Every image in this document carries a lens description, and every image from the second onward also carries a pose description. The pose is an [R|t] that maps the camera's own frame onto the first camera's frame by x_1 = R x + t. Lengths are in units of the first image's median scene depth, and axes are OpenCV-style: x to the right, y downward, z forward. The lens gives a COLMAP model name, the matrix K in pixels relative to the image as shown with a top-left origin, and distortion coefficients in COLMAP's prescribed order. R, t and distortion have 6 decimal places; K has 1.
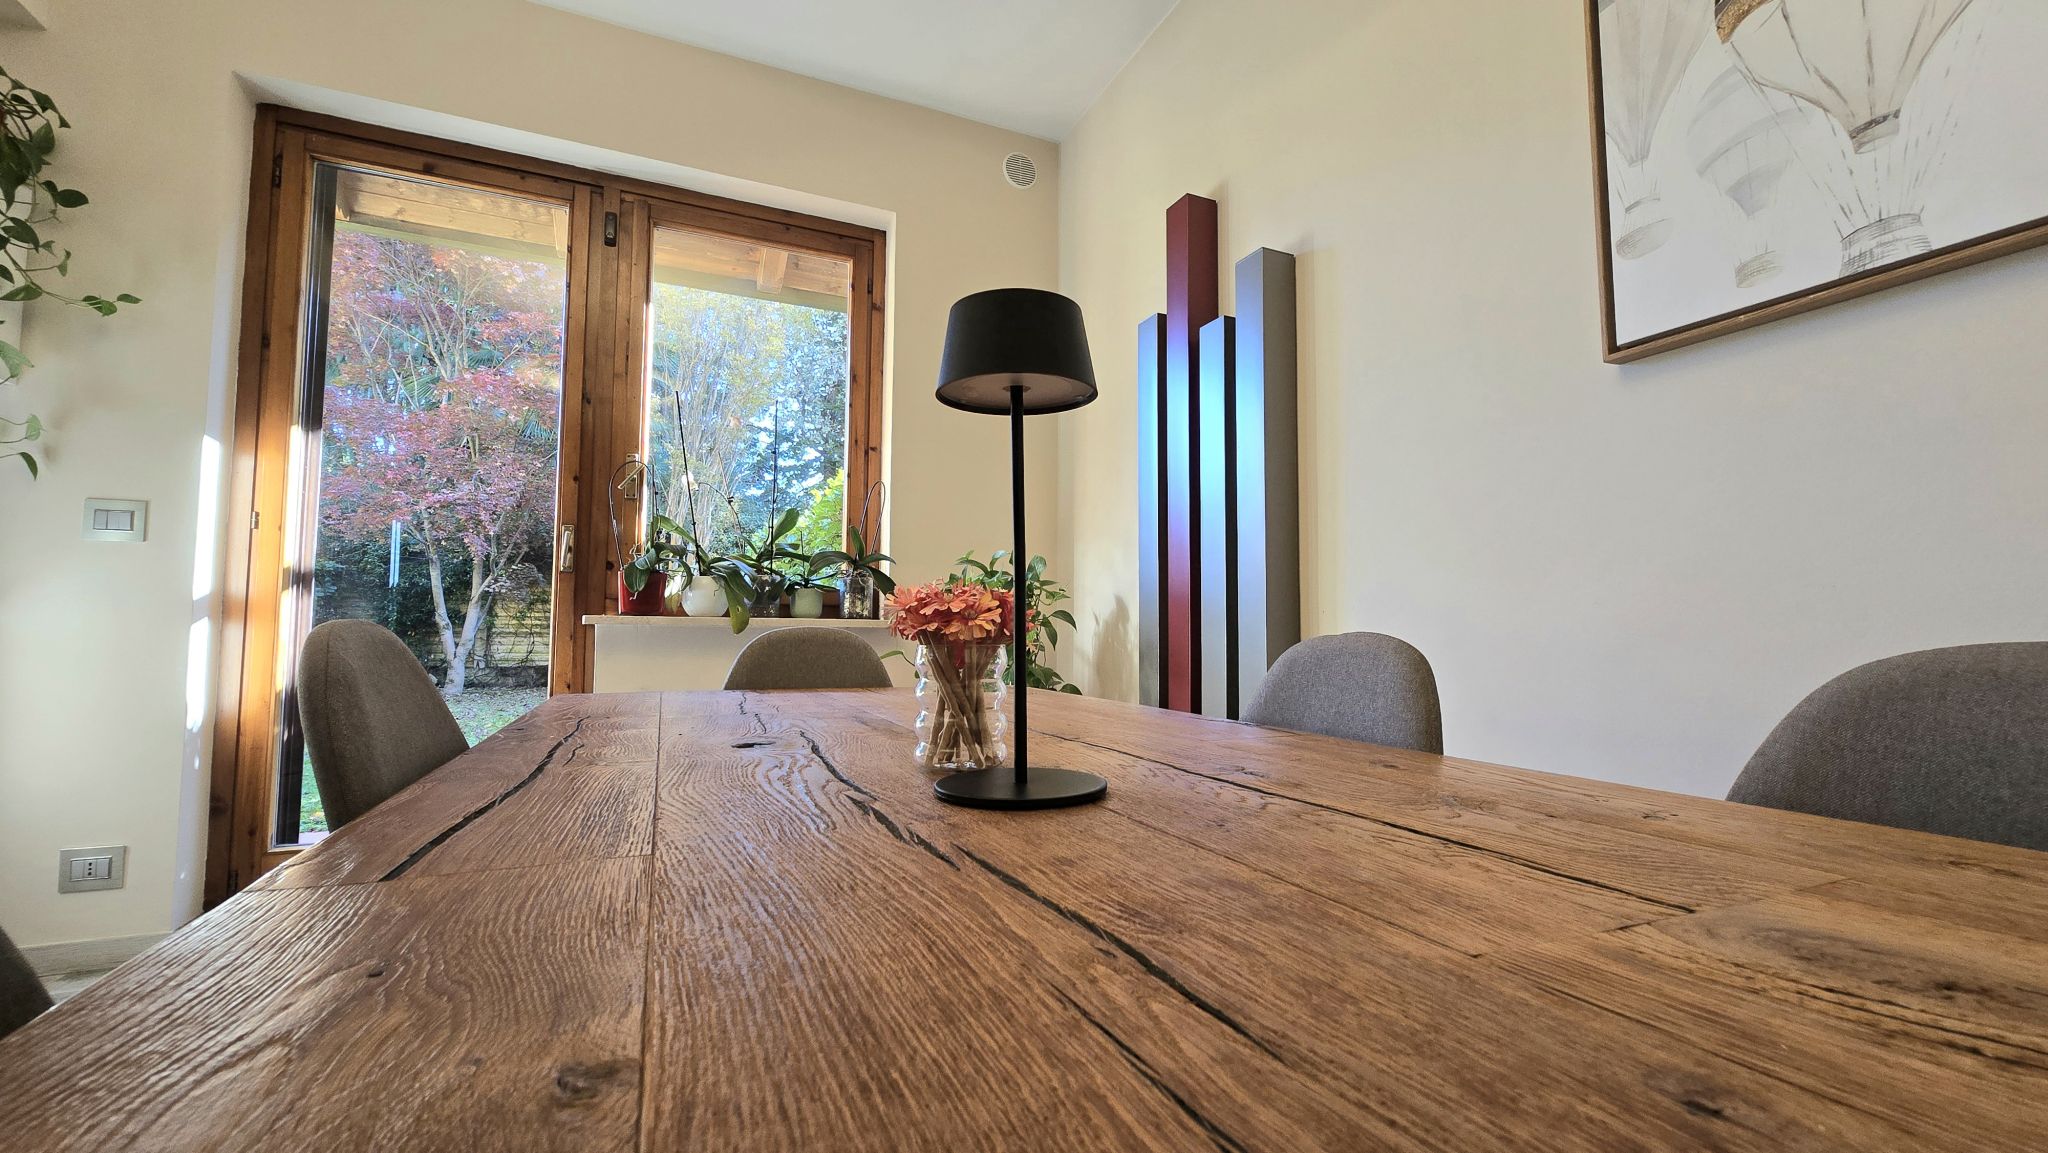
lens RADIAL K [[835.3, 0, 1042.7], [0, 835.3, 581.6], [0, 0, 1]] dist [-0.003819, -0.000644]
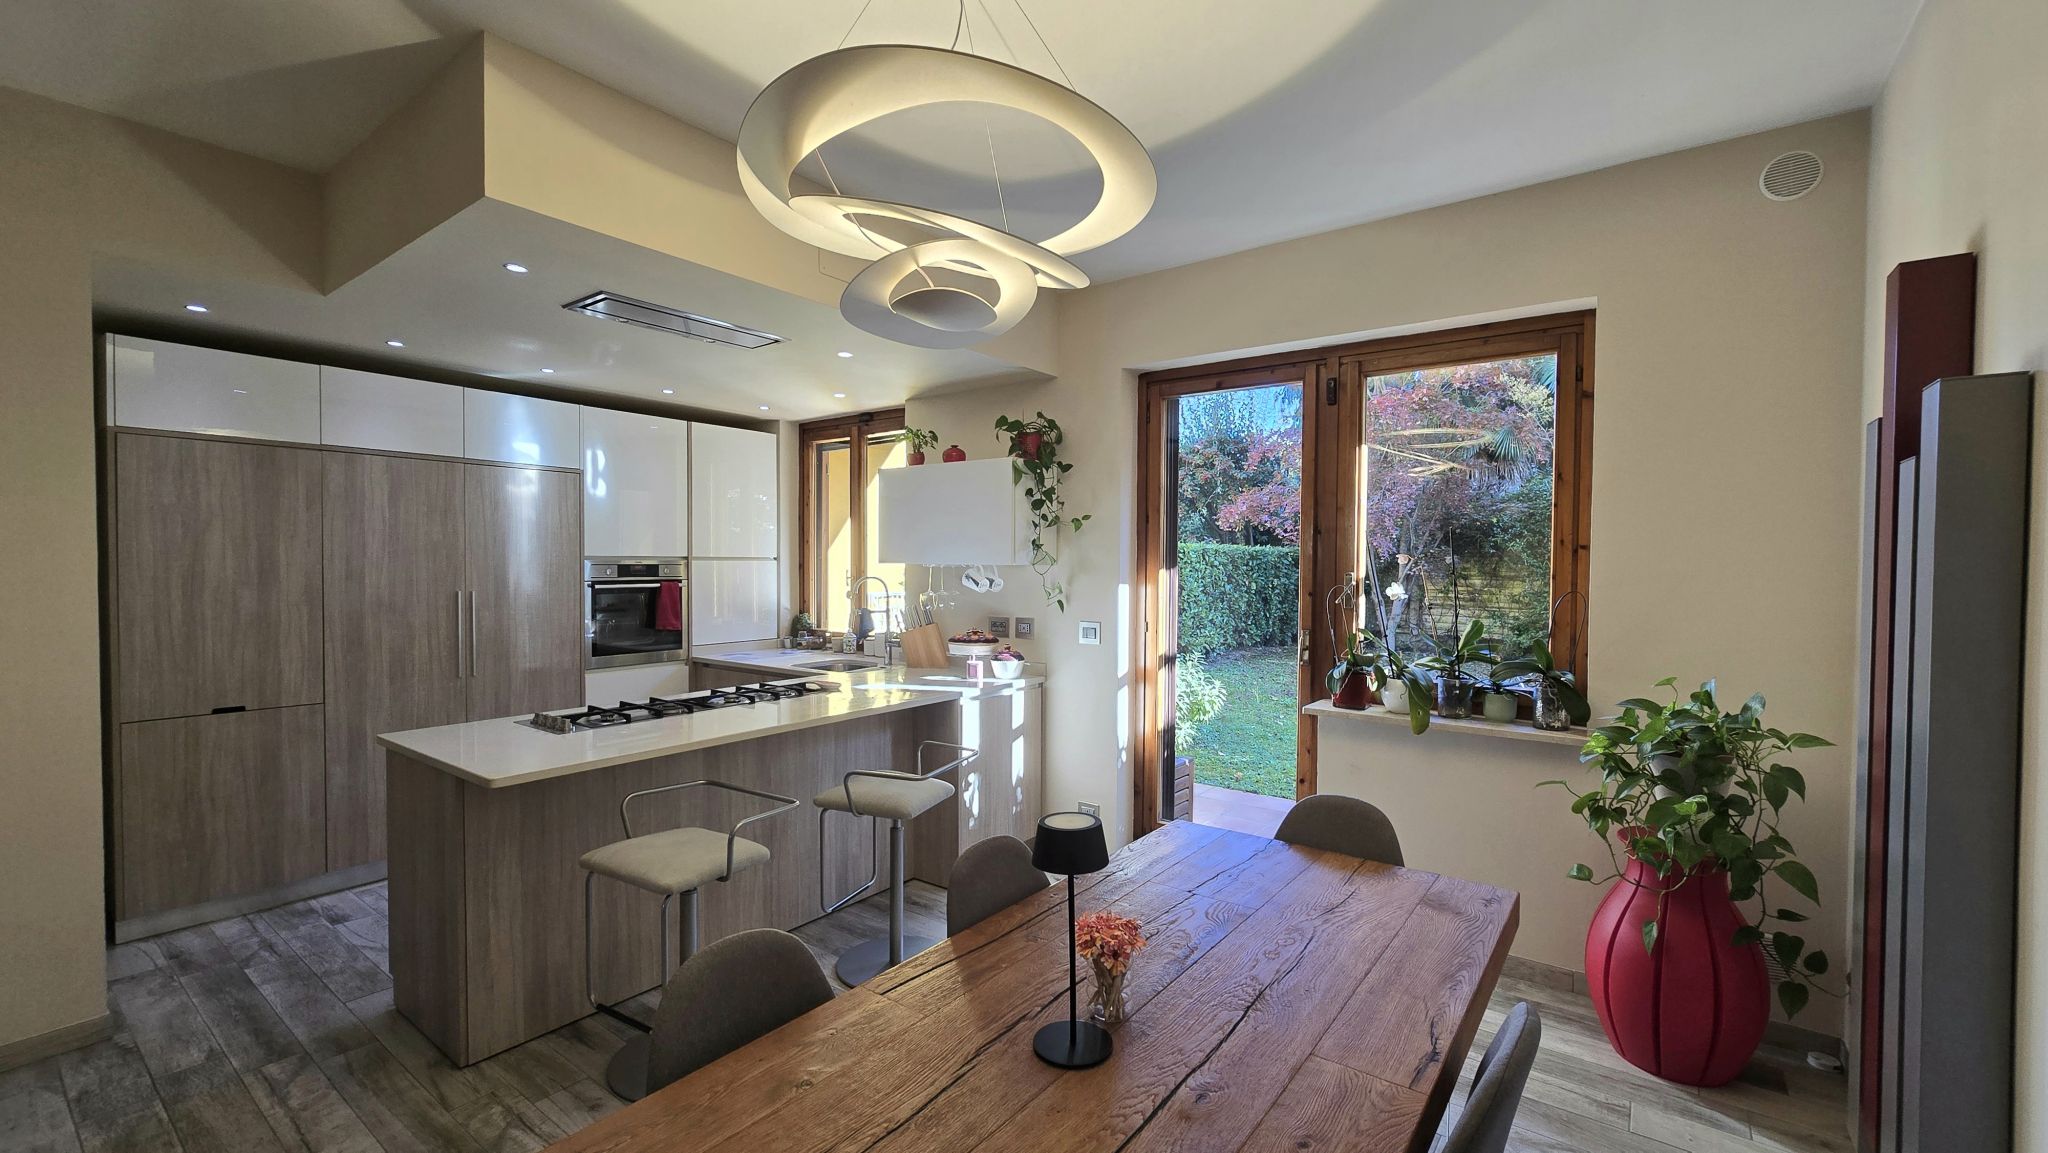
lens RADIAL K [[834.4, 0, 1040.3], [0, 834.4, 582.1], [0, 0, 1]] dist [-0.002577, 0.000142]
pose [[0.483622, 0.018758, -0.875076, 0.390473], [0.047368, 0.997744, 0.047566, -0.228959], [0.873994, -0.064454, 0.481643, -0.003315]]
